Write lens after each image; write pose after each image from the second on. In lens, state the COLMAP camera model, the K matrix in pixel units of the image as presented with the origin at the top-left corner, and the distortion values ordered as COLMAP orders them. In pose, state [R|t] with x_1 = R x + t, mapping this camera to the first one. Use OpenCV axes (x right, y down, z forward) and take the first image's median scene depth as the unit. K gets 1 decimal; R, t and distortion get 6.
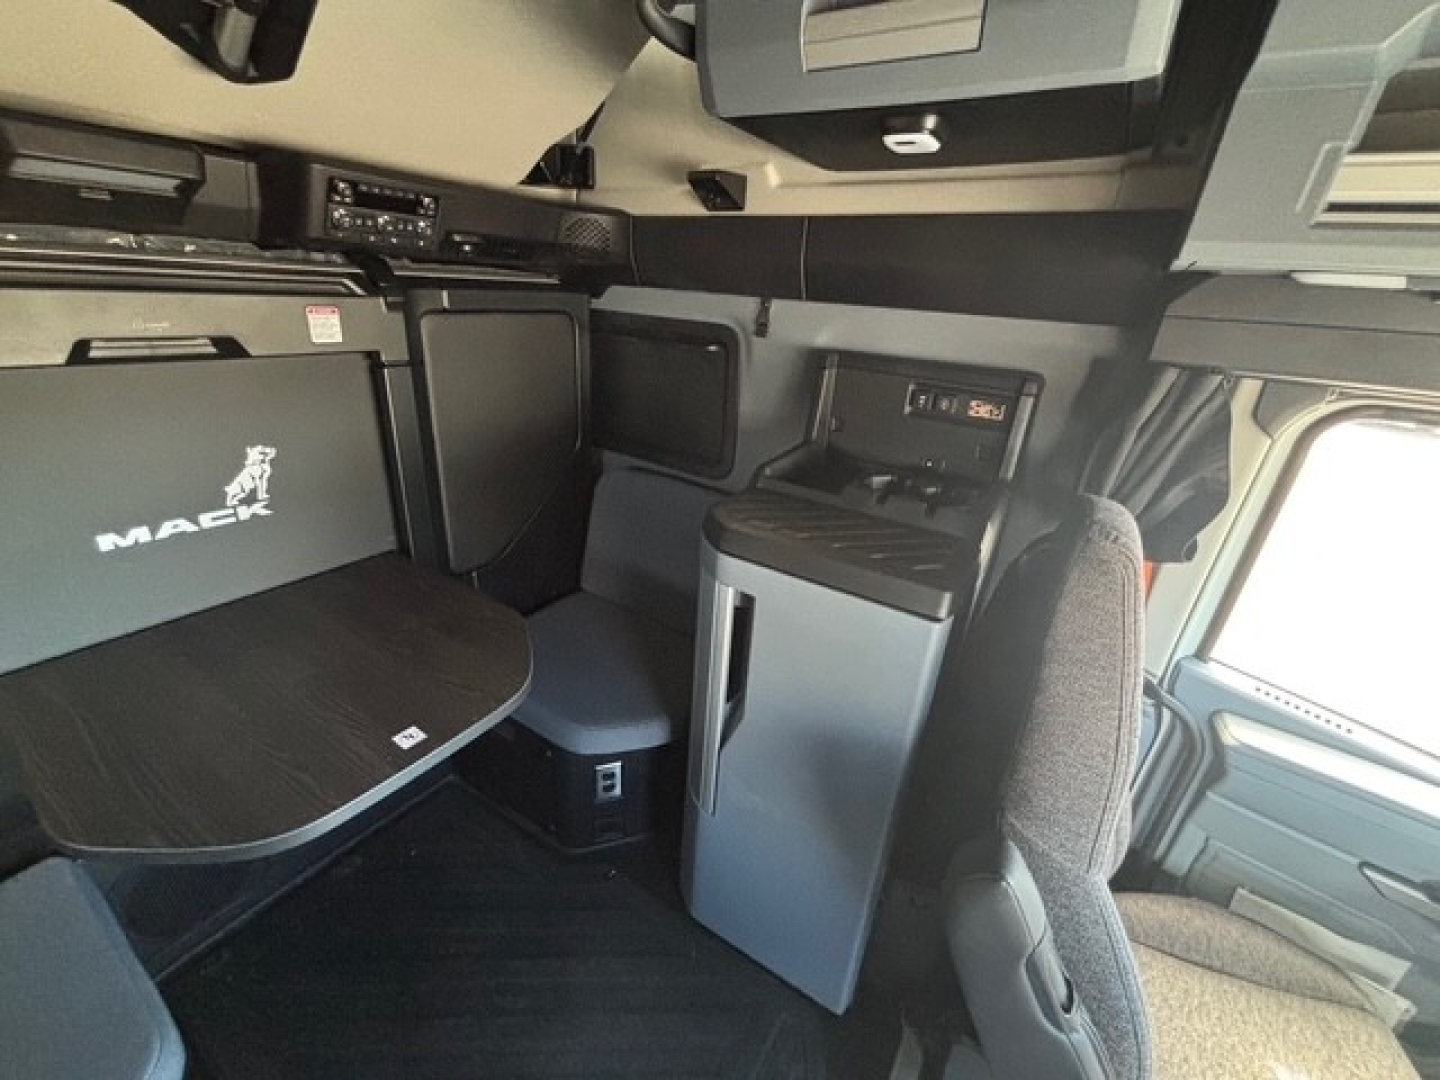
lens RADIAL K [[587.6, 0, 720.0], [0, 587.6, 540.0], [0, 0, 1]] dist [-0.001383, 0.005656]
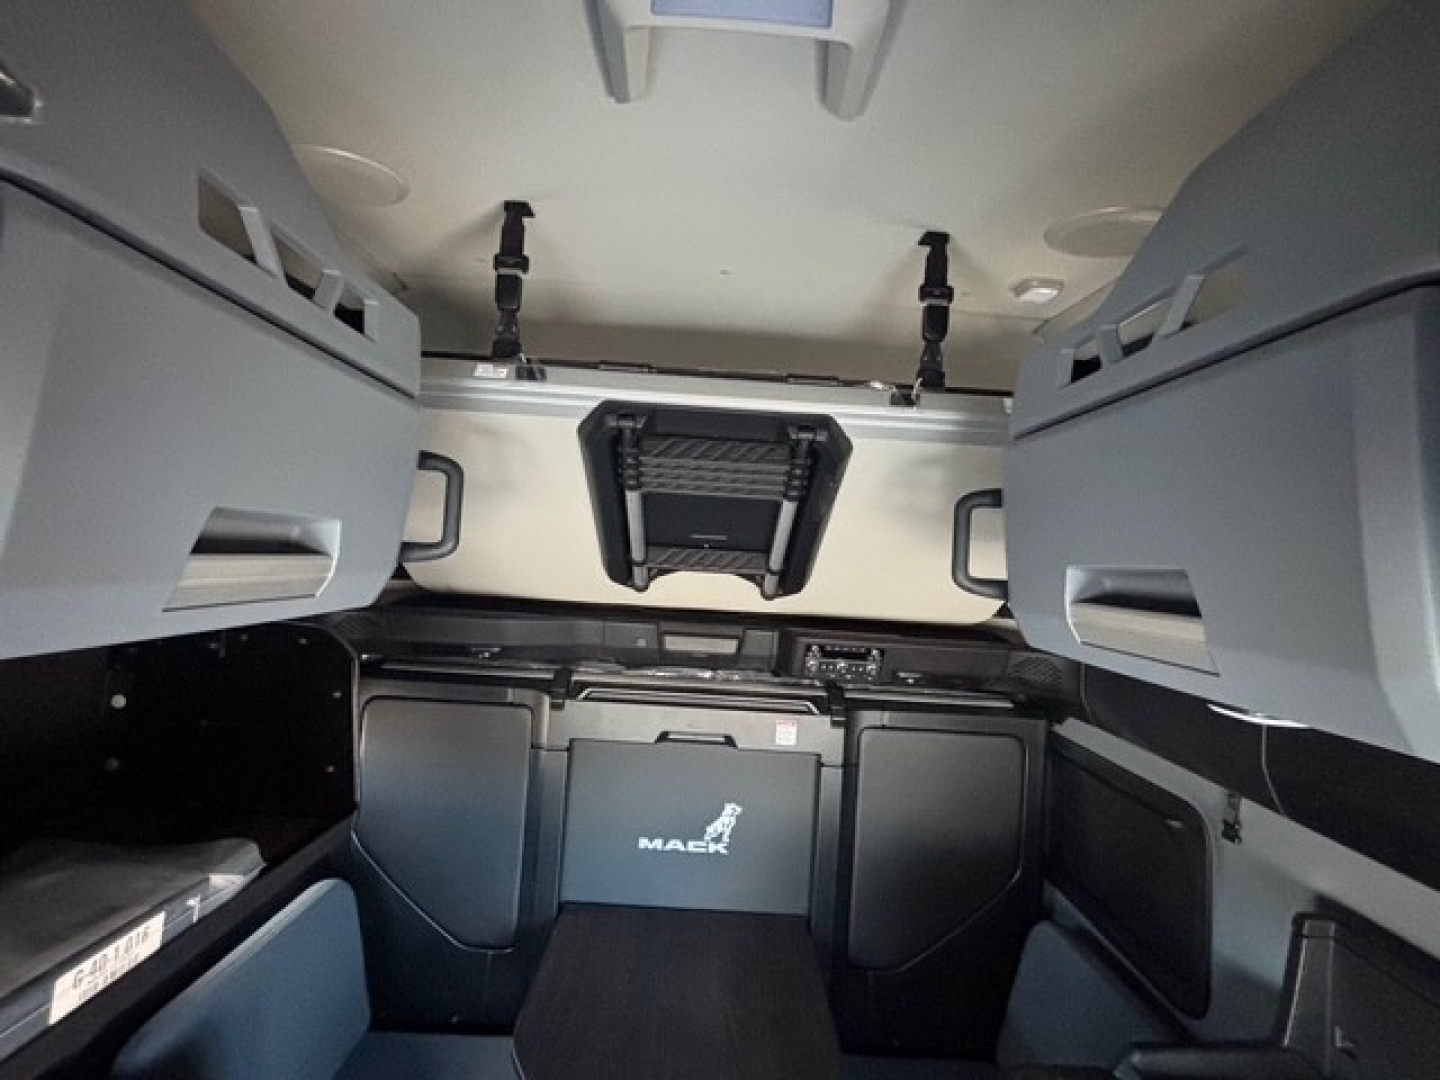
lens RADIAL K [[606.0, 0, 720.0], [0, 606.0, 540.0], [0, 0, 1]] dist [0.000602, 0.000340]
pose [[0.548465, -0.046205, -0.834896, 0.458920], [-0.348994, 0.894699, -0.278779, -0.306218], [0.759861, 0.444274, 0.474586, -0.016486]]
